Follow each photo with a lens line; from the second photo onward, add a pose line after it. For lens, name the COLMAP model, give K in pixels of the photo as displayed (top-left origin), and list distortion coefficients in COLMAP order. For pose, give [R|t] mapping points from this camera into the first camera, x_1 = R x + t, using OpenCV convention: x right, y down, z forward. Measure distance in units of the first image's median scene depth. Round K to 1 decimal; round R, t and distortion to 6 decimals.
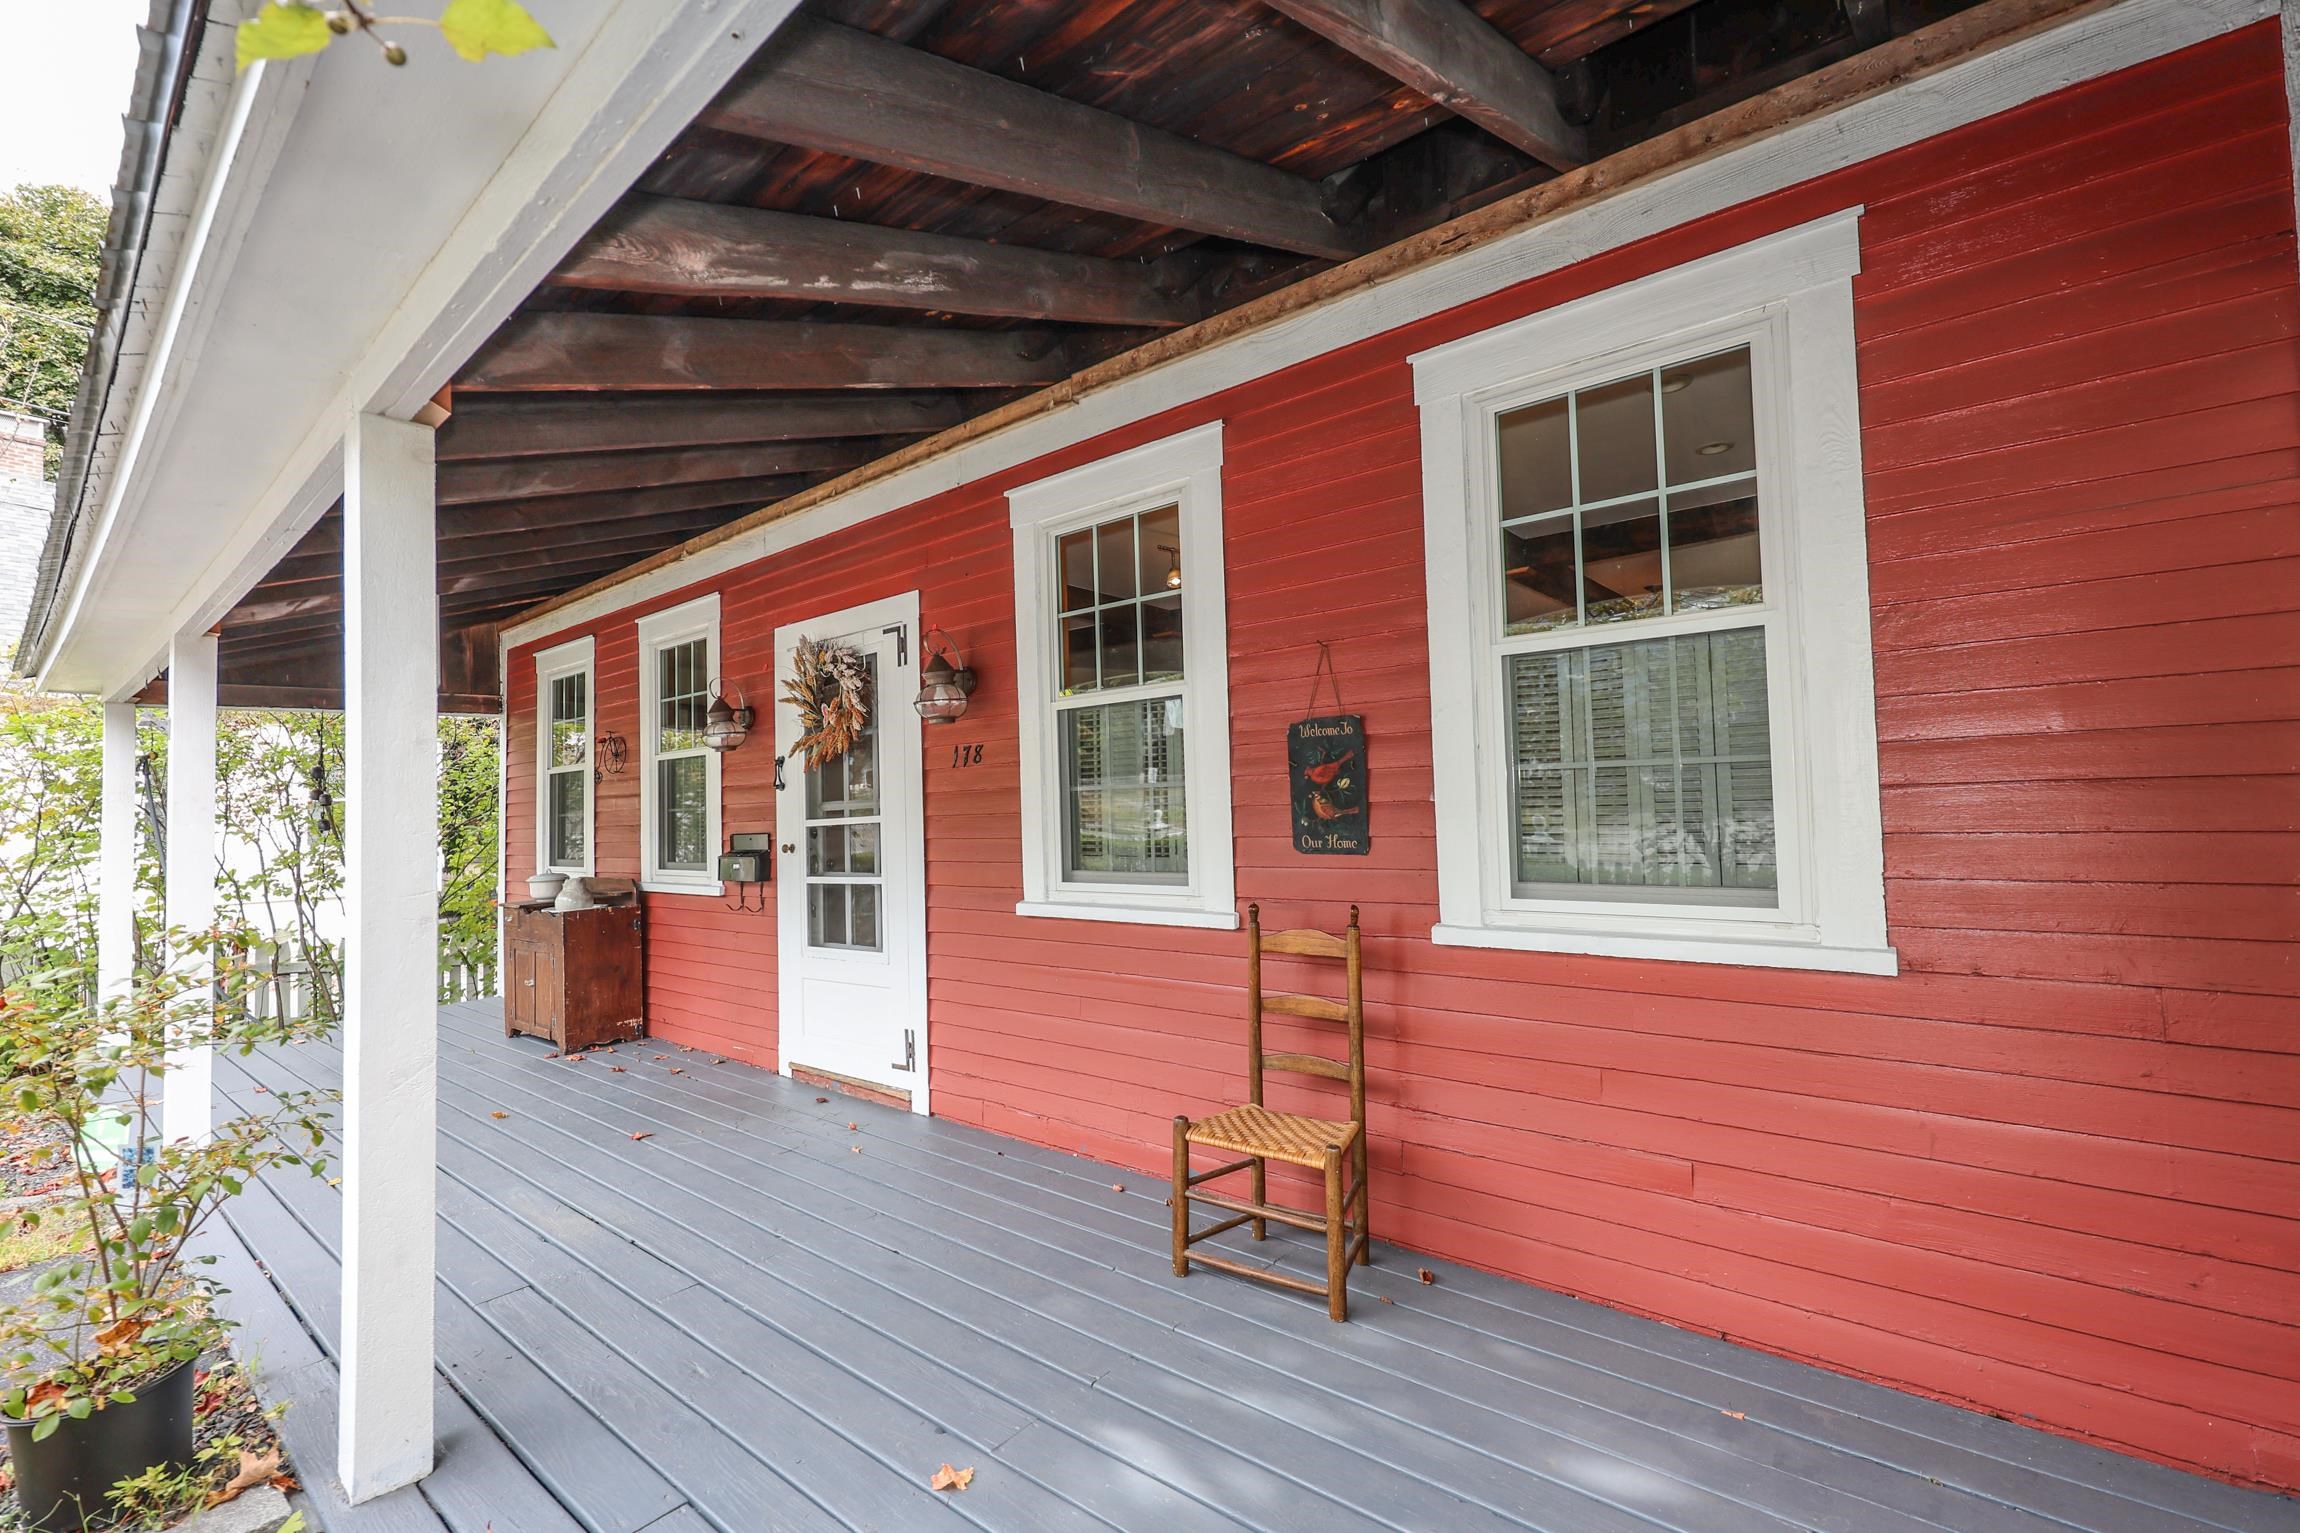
lens RADIAL K [[897.4, 0, 1153.1], [0, 897.4, 871.3], [0, 0, 1]] dist [-0.006643, -0.000082]
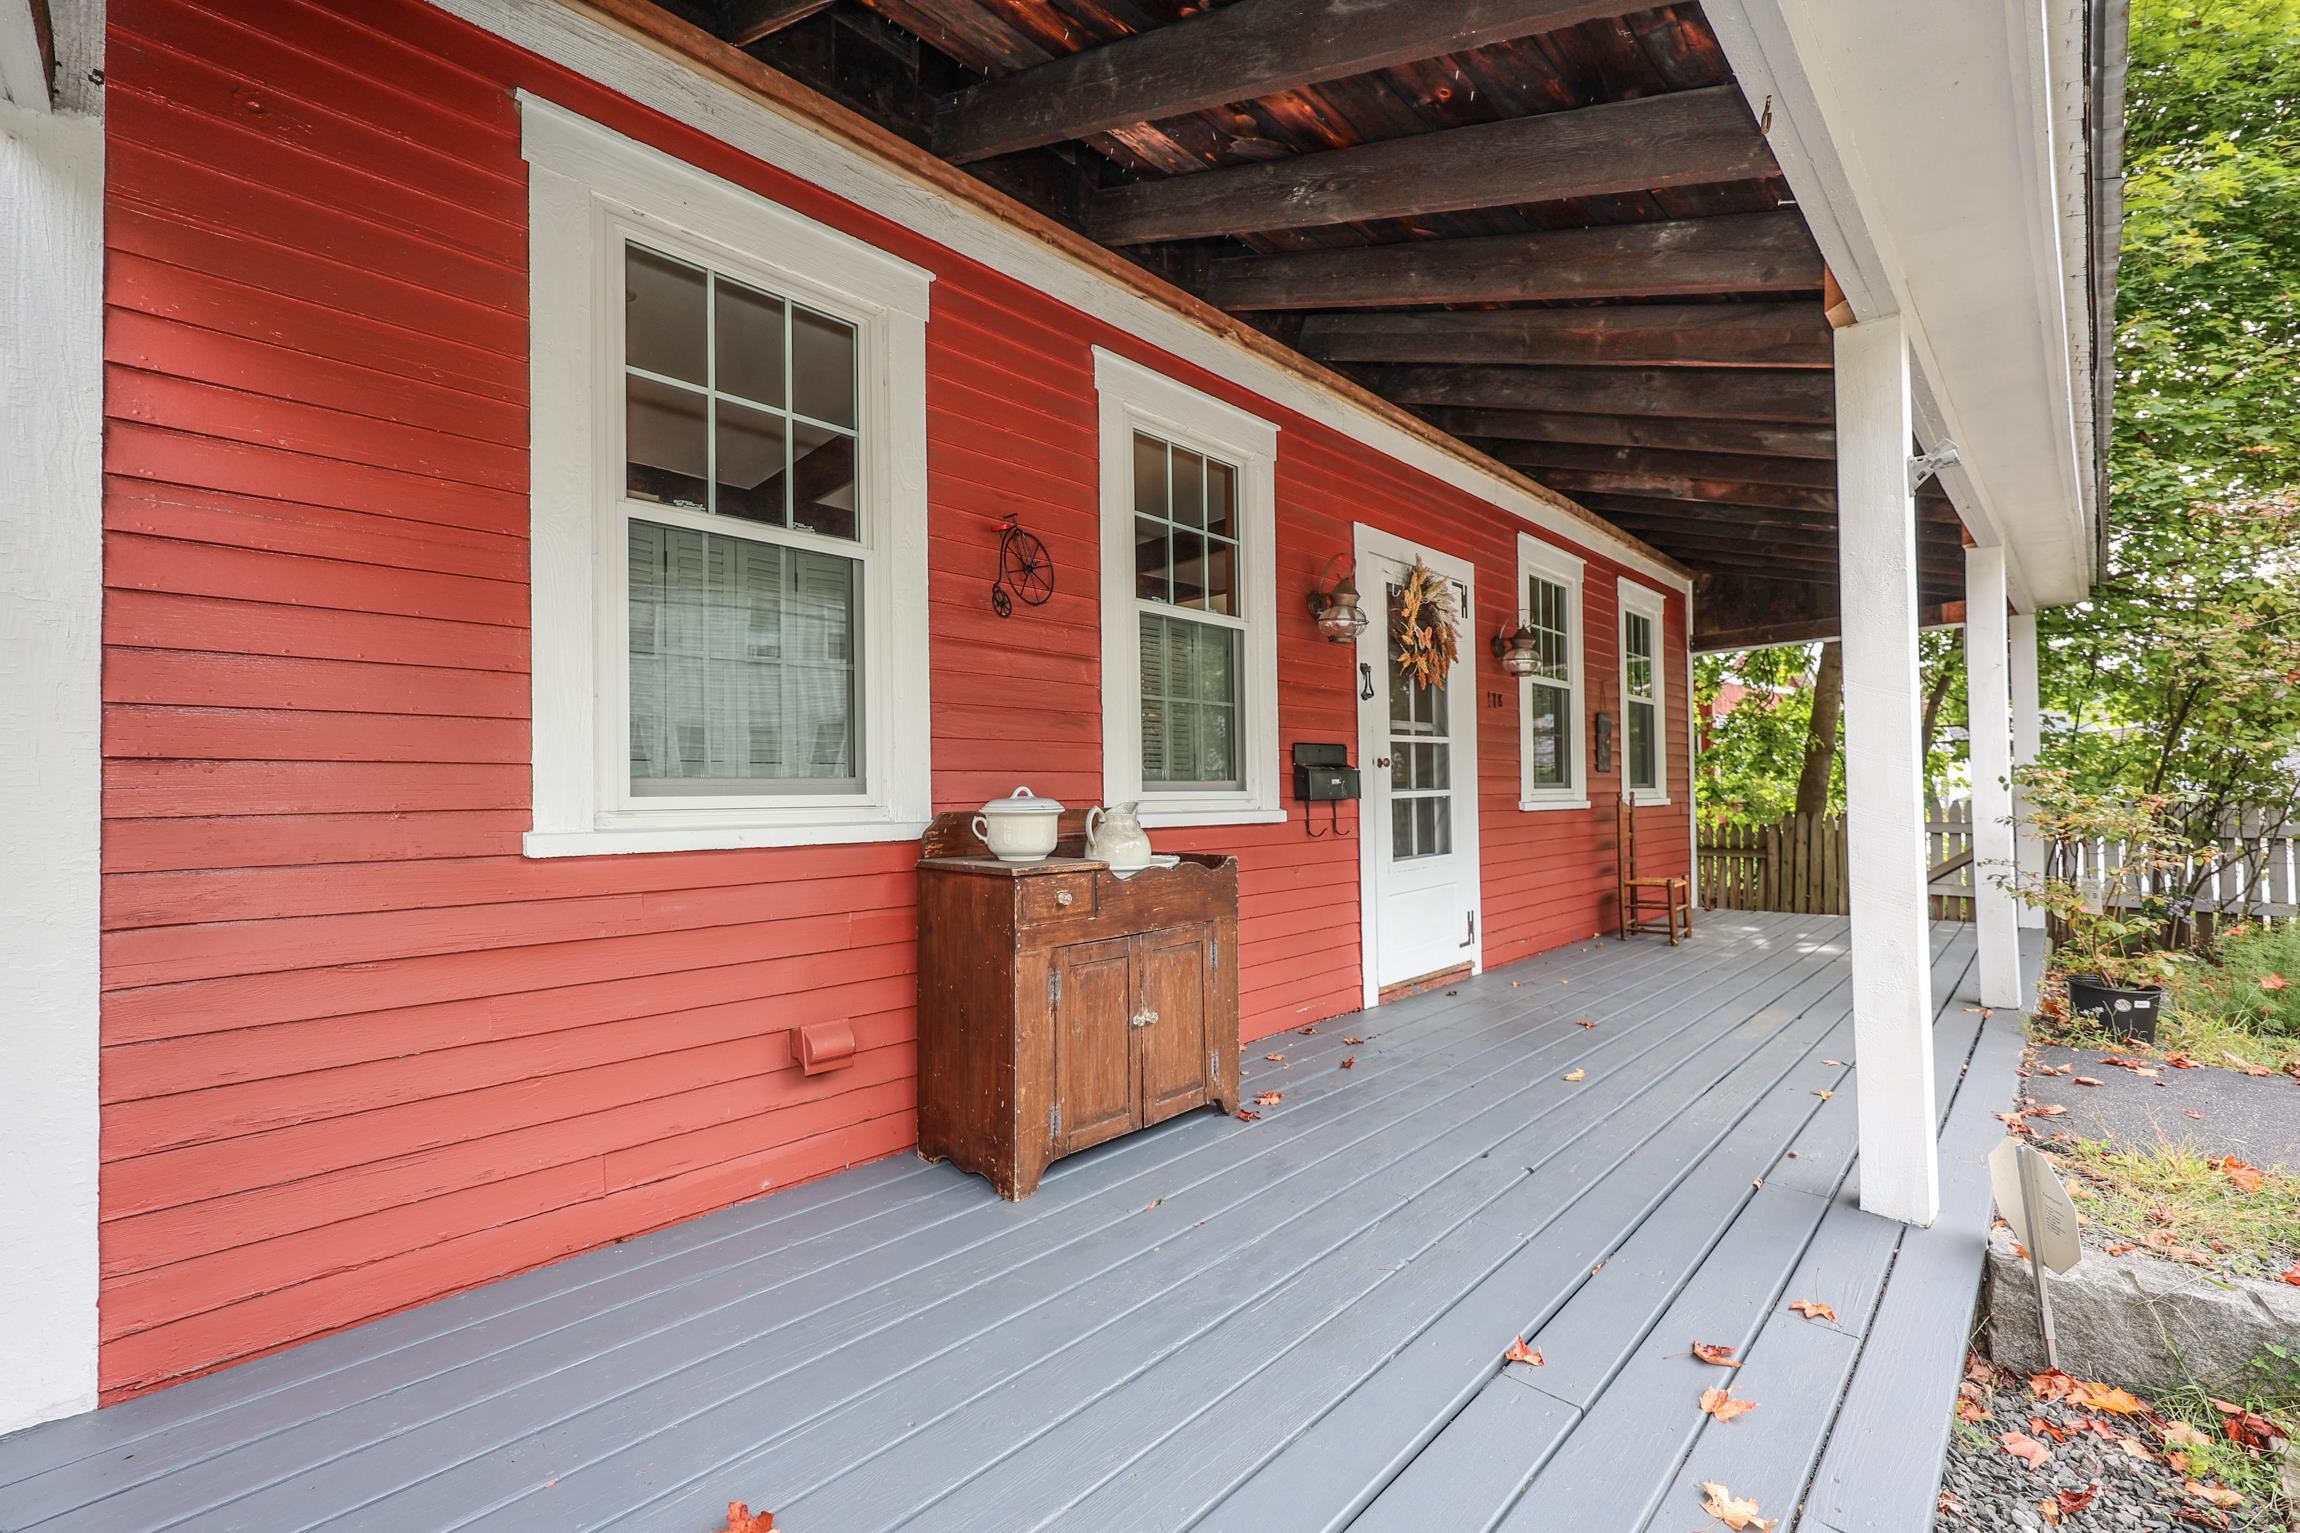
lens RADIAL K [[972.5, 0, 1147.6], [0, 972.5, 770.0], [0, 0, 1]] dist [-0.001269, -0.000099]
pose [[0.125829, -0.012664, 0.991971, -1.173135], [-0.004167, 0.999903, 0.013294, -0.025206], [-0.992043, -0.005806, 0.125764, 0.885153]]
